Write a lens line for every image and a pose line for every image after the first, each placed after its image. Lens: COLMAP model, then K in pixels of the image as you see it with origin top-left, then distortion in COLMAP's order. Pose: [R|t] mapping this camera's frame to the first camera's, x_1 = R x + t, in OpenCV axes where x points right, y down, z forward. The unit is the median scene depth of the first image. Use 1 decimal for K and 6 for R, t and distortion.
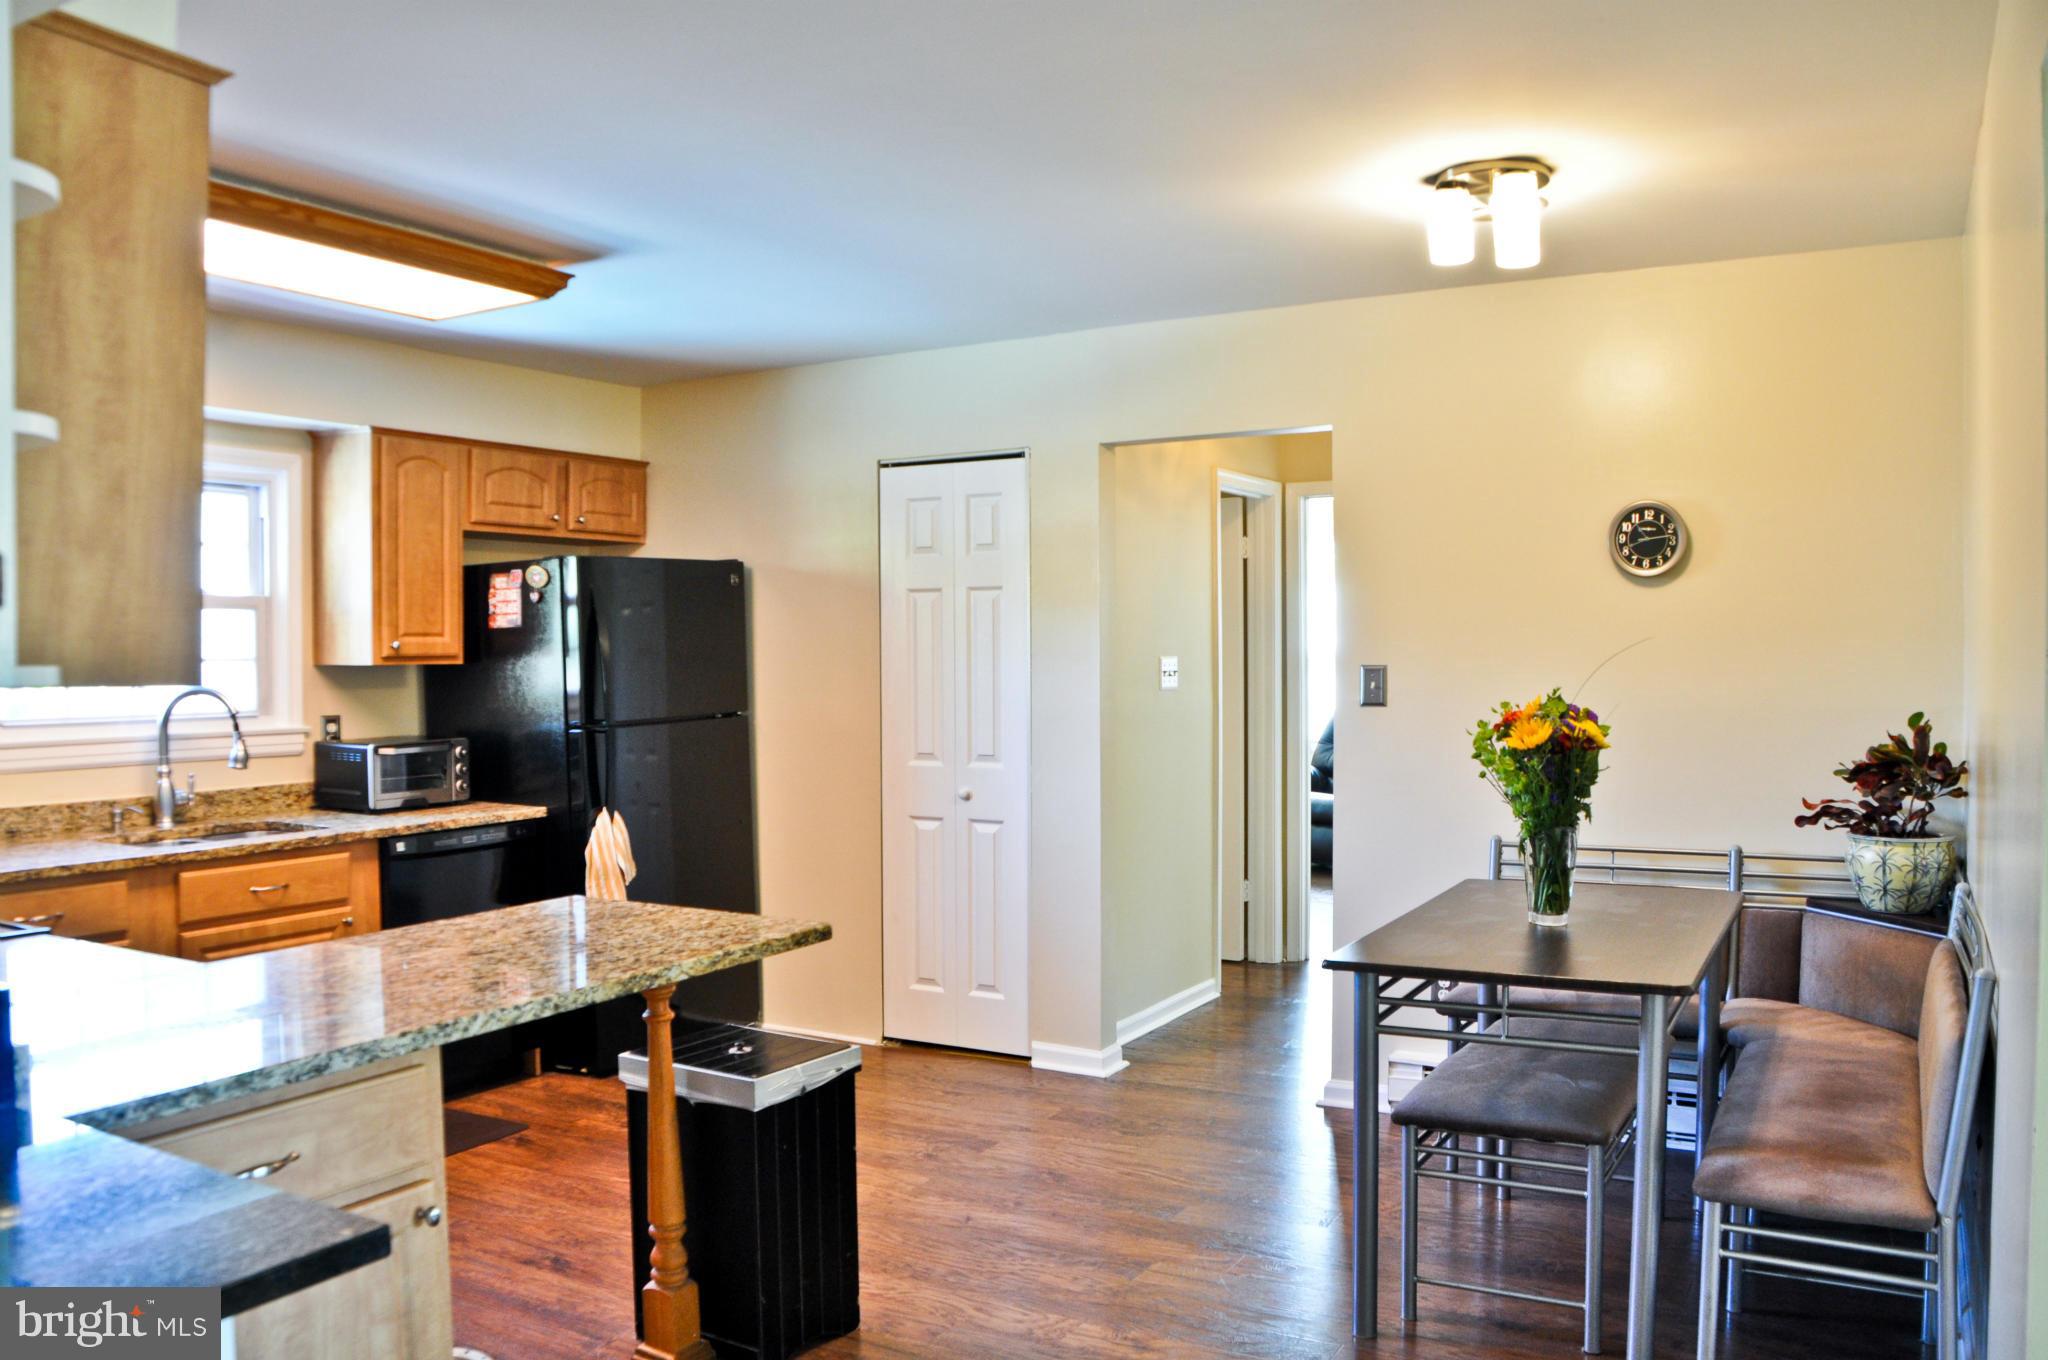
lens RADIAL K [[1600.6, 0, 1024.0], [0, 1600.6, 680.0], [0, 0, 1]] dist [-0.164503, 0.107364]
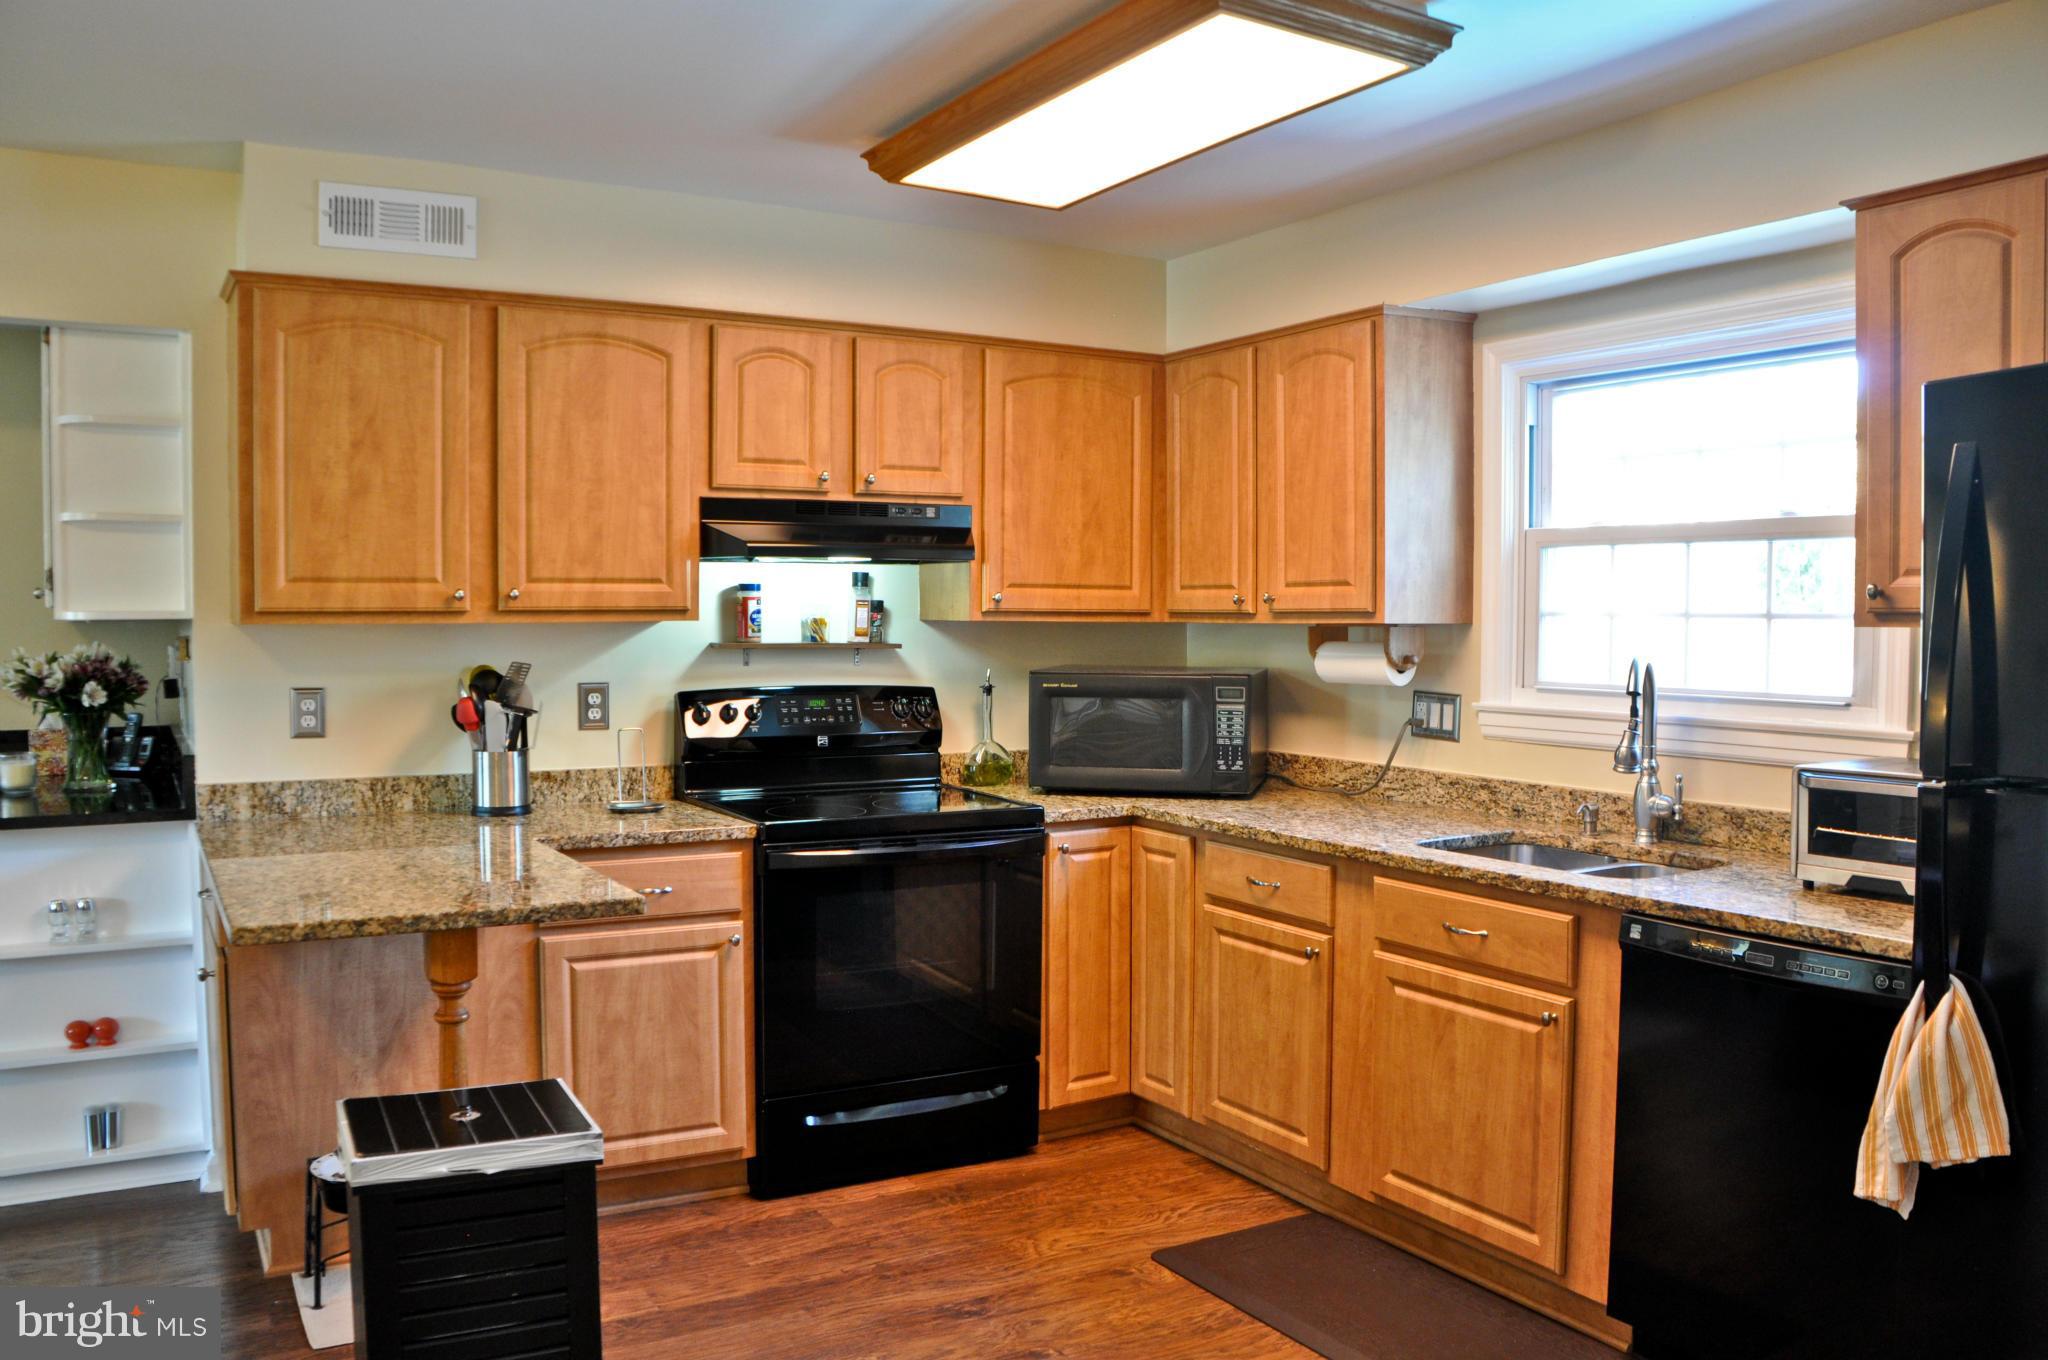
lens RADIAL K [[1600.6, 0, 1024.0], [0, 1600.6, 680.0], [0, 0, 1]] dist [-0.164503, 0.107364]
pose [[-0.498829, 0.040721, -0.865743, 0.210093], [-0.016309, 0.998278, 0.056352, -0.017058], [0.866547, 0.042229, -0.497306, 1.011097]]
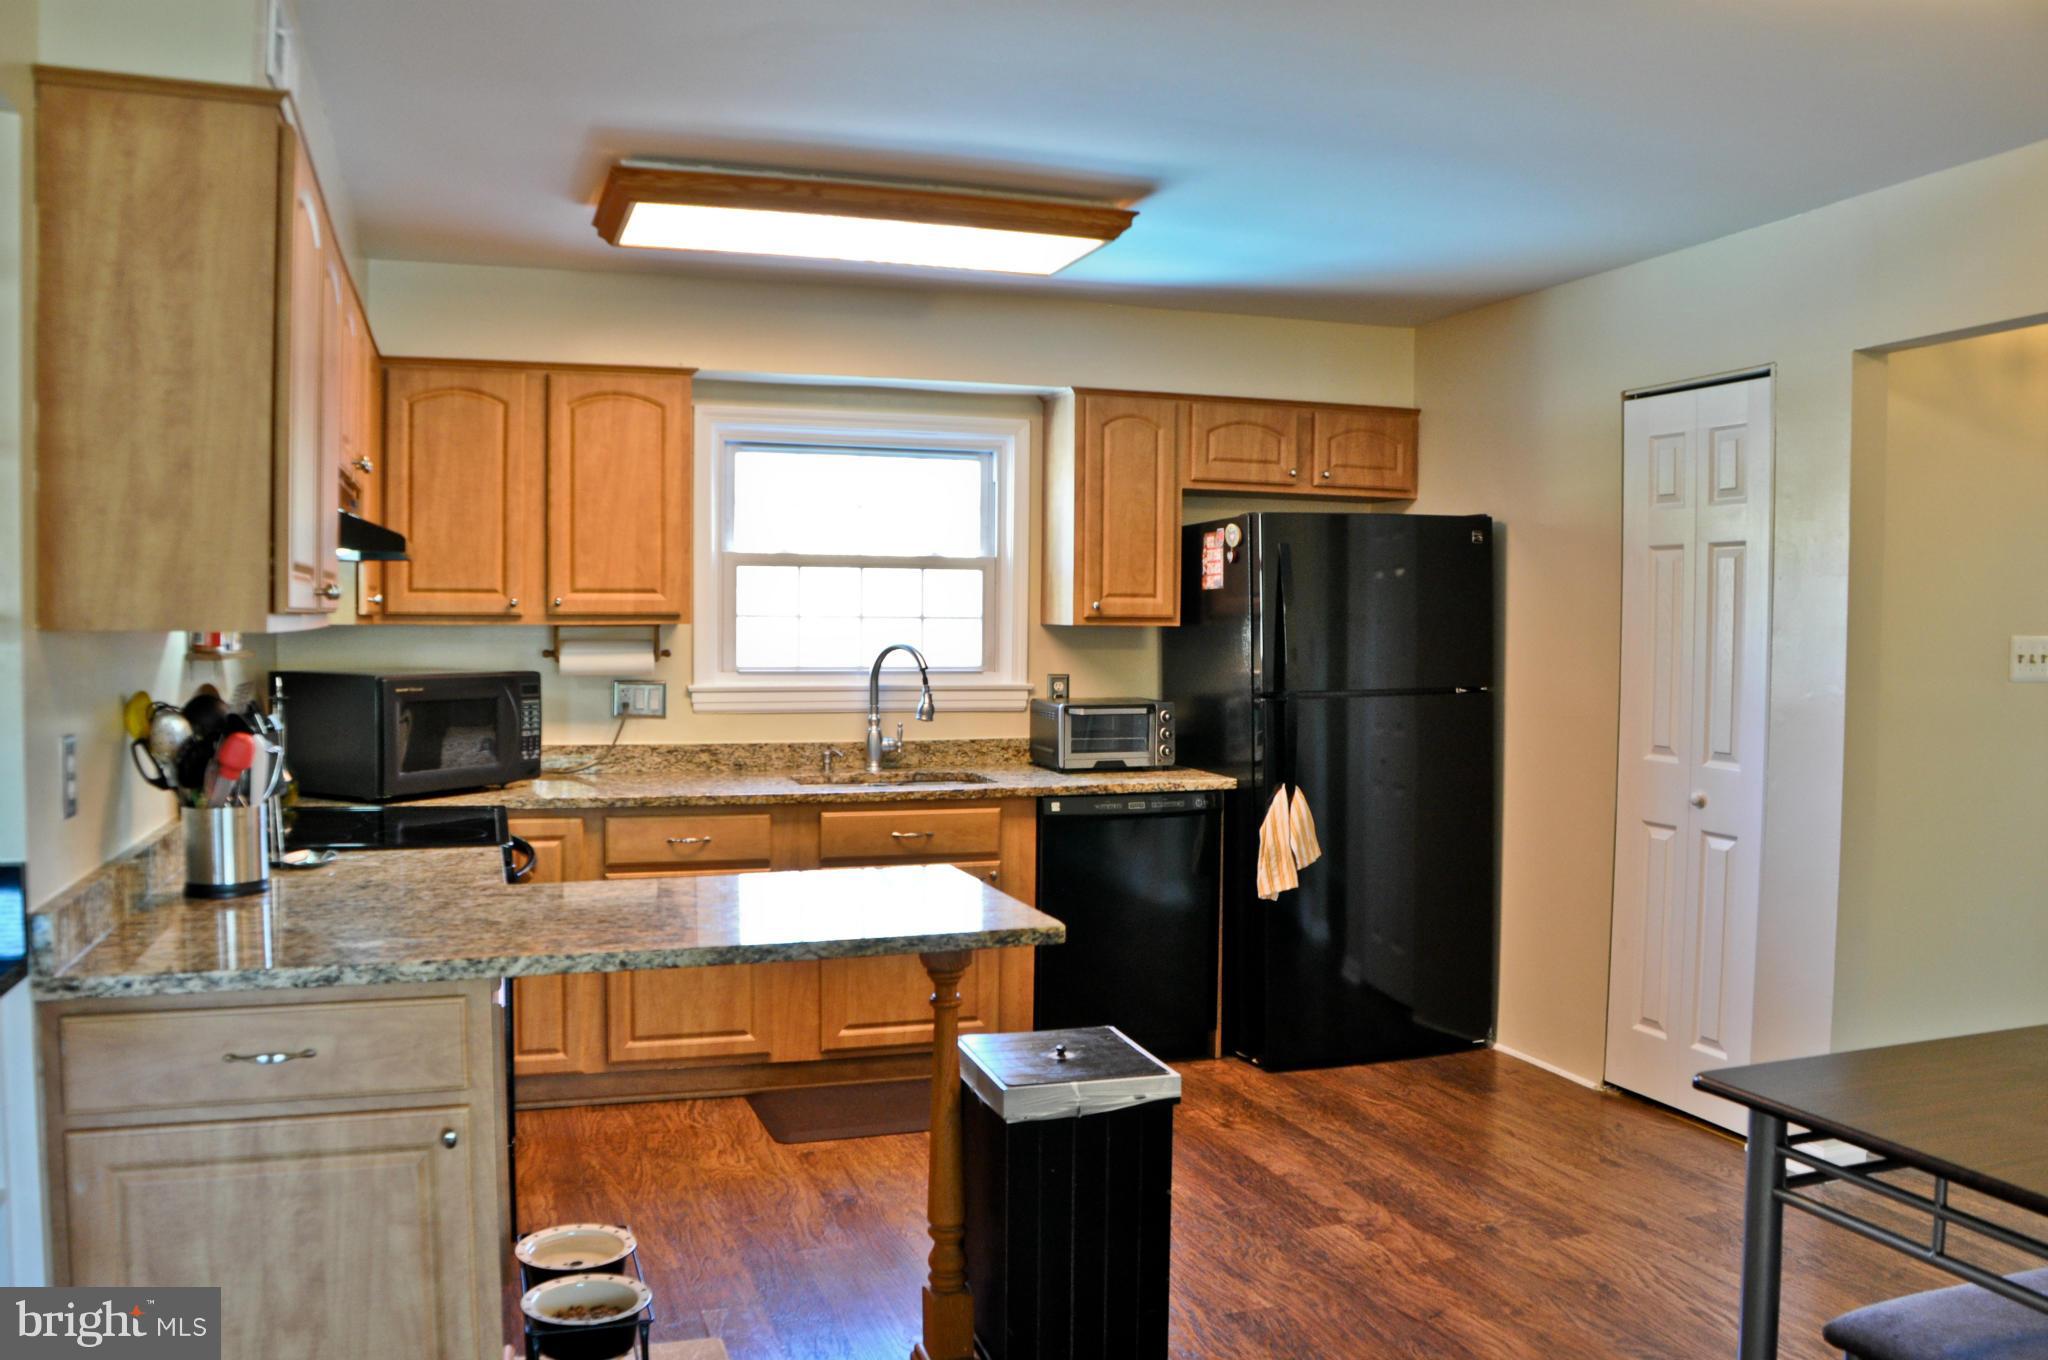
lens RADIAL K [[1643.0, 0, 1024.0], [0, 1643.0, 680.0], [0, 0, 1]] dist [-0.166863, 0.117612]
pose [[0.750925, 0.037091, -0.659345, 0.256001], [-0.025264, 0.999304, 0.027442, -0.002538], [0.659904, -0.003949, 0.751339, 0.182253]]
